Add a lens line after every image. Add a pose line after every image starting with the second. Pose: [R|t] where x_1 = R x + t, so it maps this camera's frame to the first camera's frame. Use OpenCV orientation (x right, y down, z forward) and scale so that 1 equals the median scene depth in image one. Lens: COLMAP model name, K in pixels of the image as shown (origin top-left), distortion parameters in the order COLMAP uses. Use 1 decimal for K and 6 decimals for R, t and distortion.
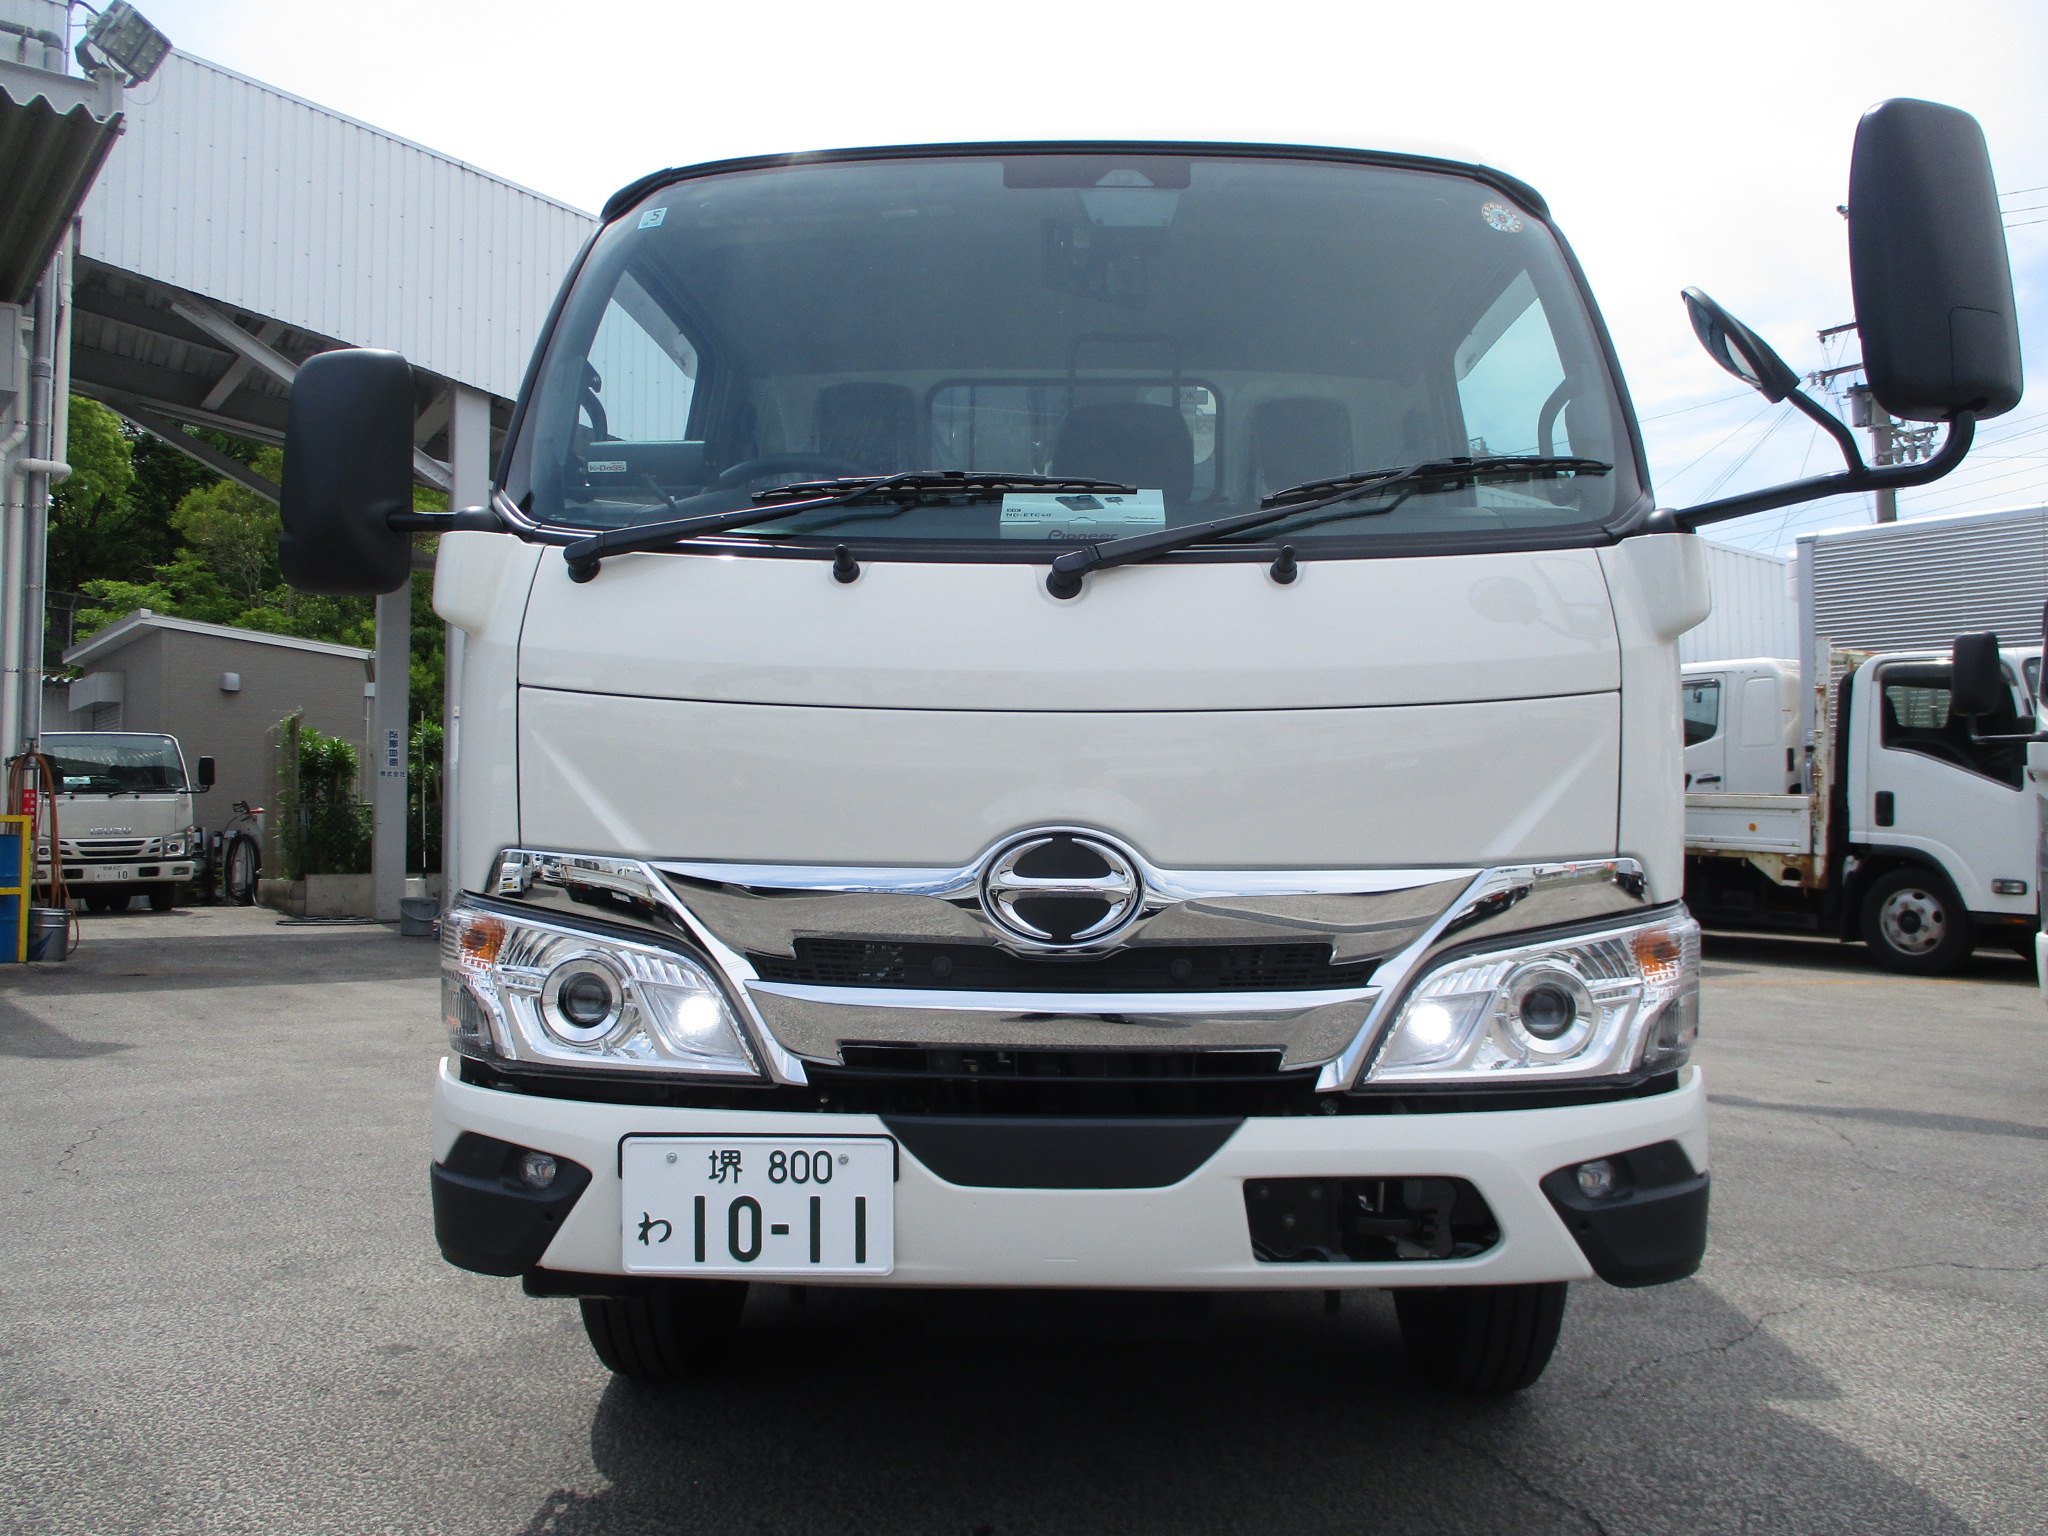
lens RADIAL K [[1603.5, 0, 1024.0], [0, 1603.5, 768.0], [0, 0, 1]] dist [-0.010792, 0.003870]
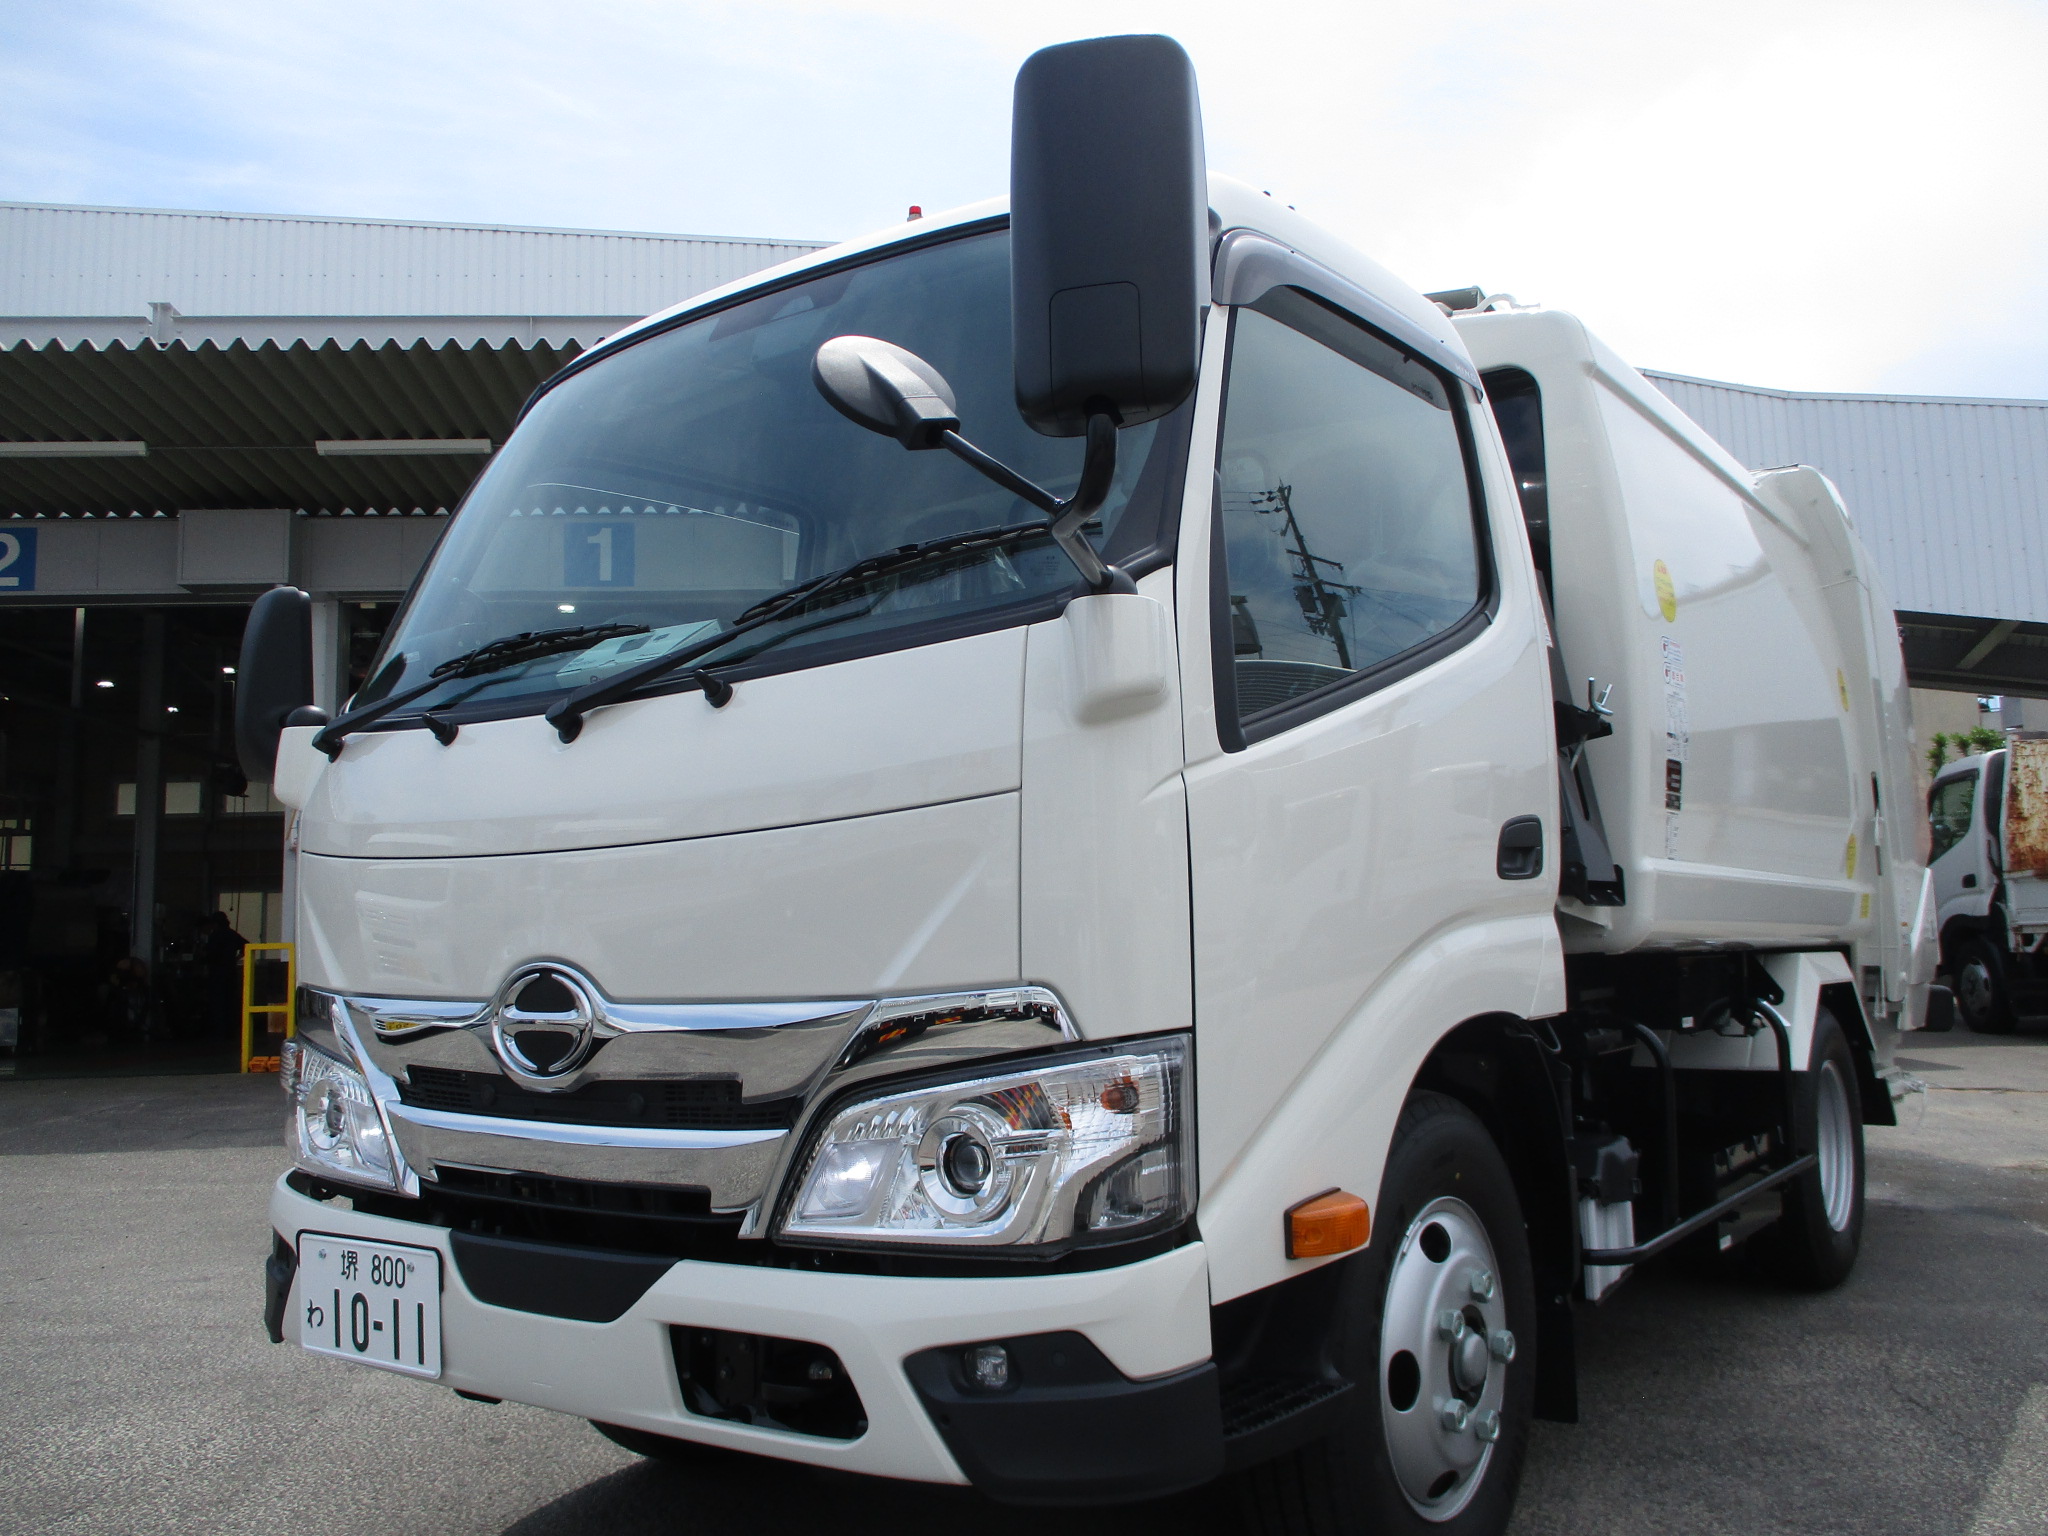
lens RADIAL K [[1603.5, 0, 1024.0], [0, 1603.5, 768.0], [0, 0, 1]] dist [-0.010792, 0.003870]
pose [[0.837169, -0.083765, -0.540491, 0.861837], [0.059221, 0.996275, -0.062675, -0.005998], [0.543728, 0.020461, 0.839012, 0.290929]]
